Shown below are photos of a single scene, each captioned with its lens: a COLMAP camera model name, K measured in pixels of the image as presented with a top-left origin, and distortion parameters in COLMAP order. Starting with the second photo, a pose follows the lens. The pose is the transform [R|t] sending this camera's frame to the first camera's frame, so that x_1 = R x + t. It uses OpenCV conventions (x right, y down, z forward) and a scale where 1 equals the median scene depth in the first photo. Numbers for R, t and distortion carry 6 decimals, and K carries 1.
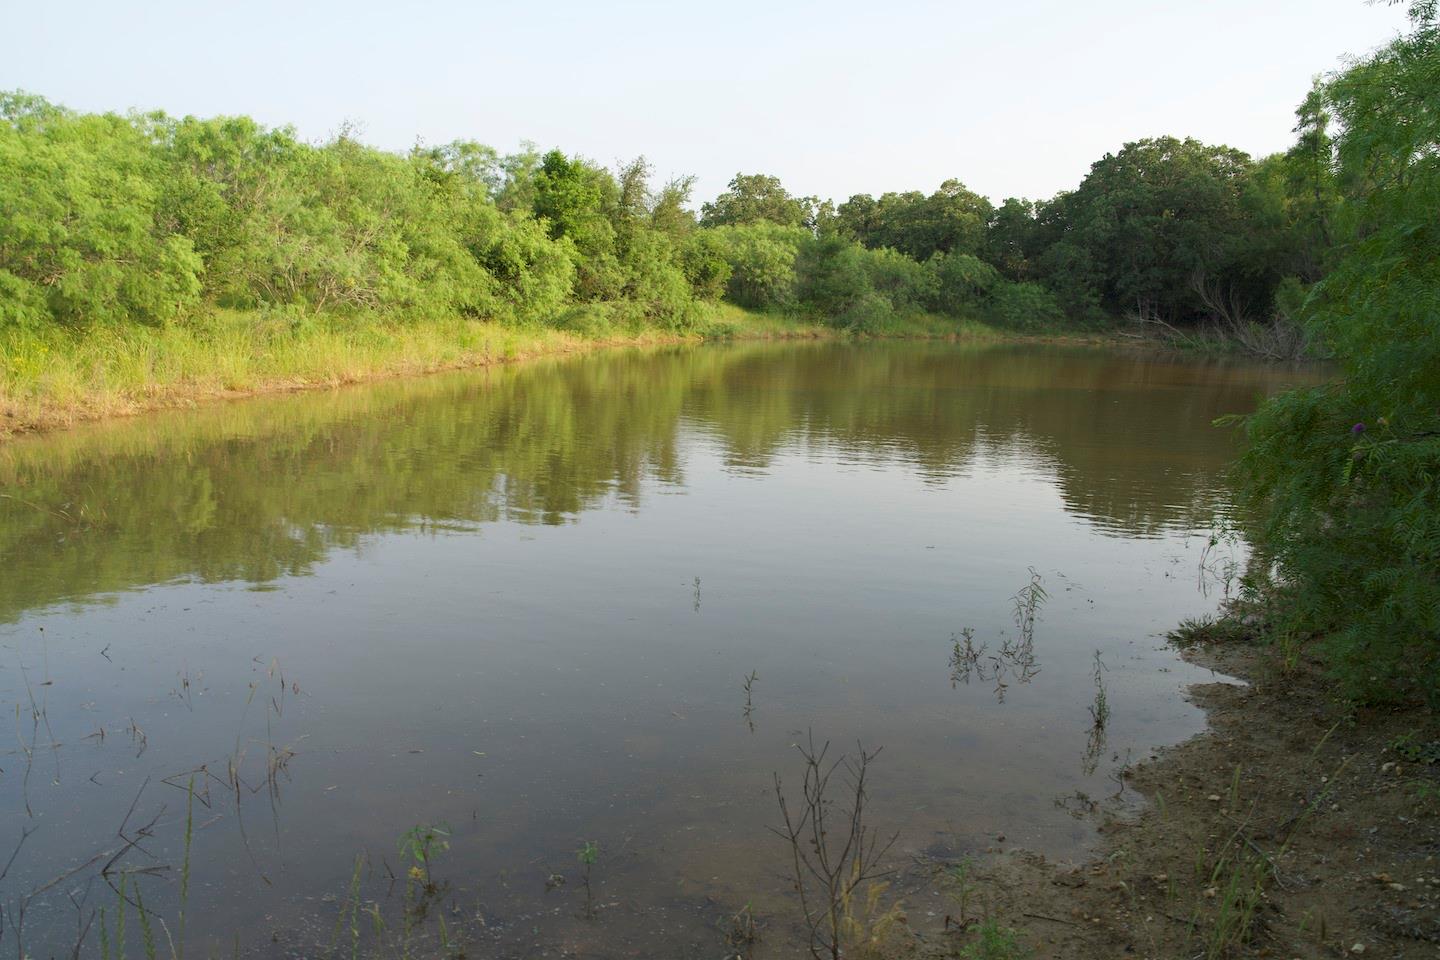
lens RADIAL K [[985.7, 0, 720.0], [0, 985.7, 480.0], [0, 0, 1]] dist [-0.003524, -0.000331]
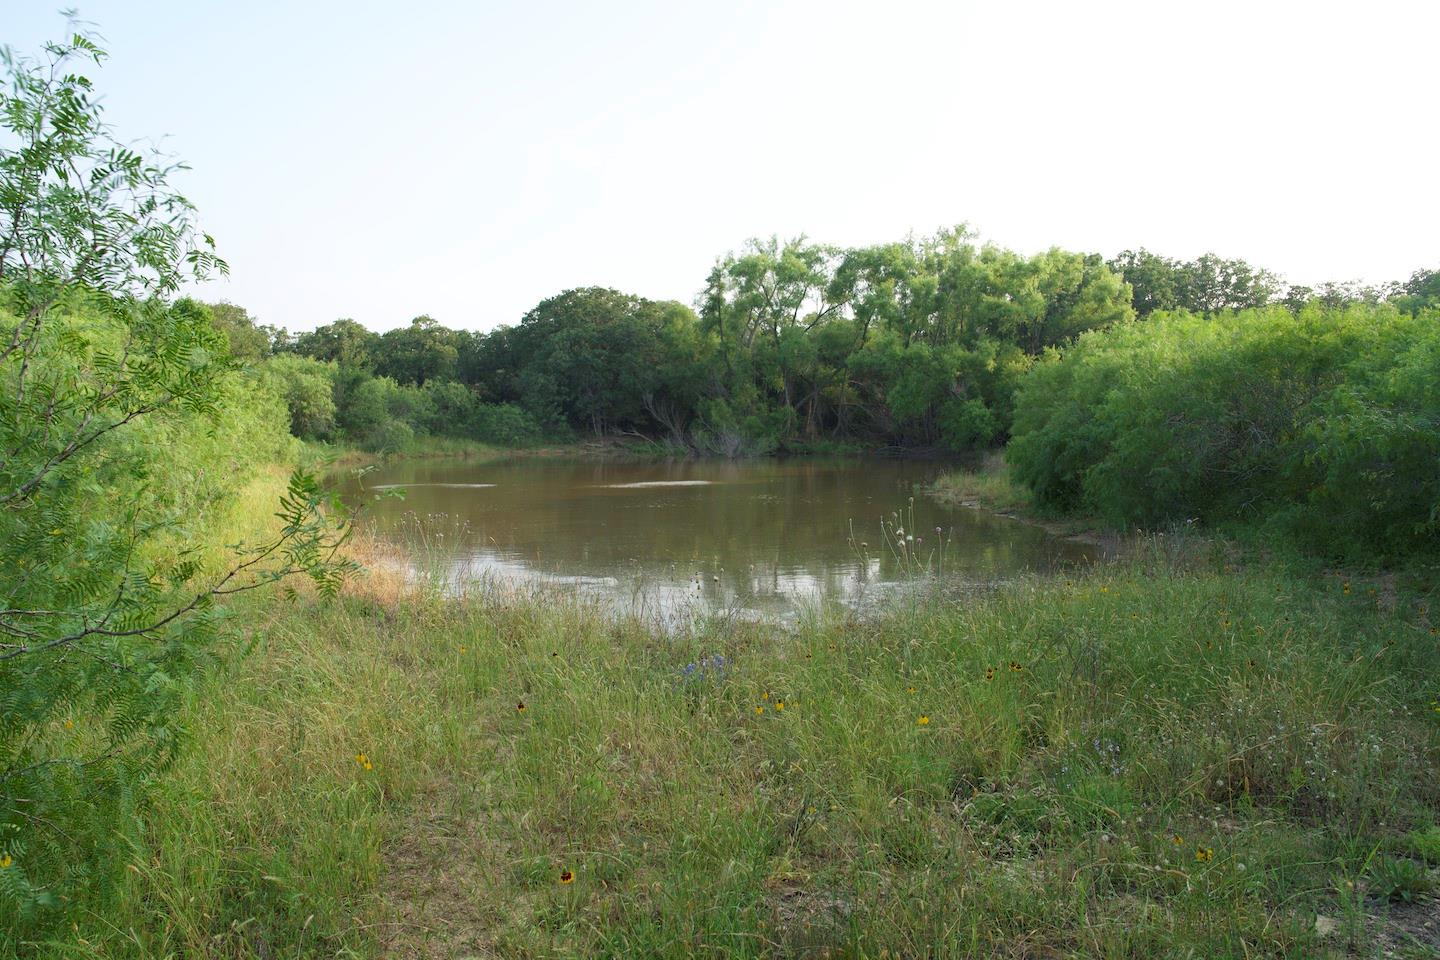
lens RADIAL K [[985.7, 0, 720.0], [0, 985.7, 480.0], [0, 0, 1]] dist [-0.003524, -0.000331]
pose [[0.824578, -0.068996, 0.561526, -0.144521], [0.133249, 0.988298, -0.074236, 0.007426], [-0.549833, 0.136036, 0.824123, -0.087612]]
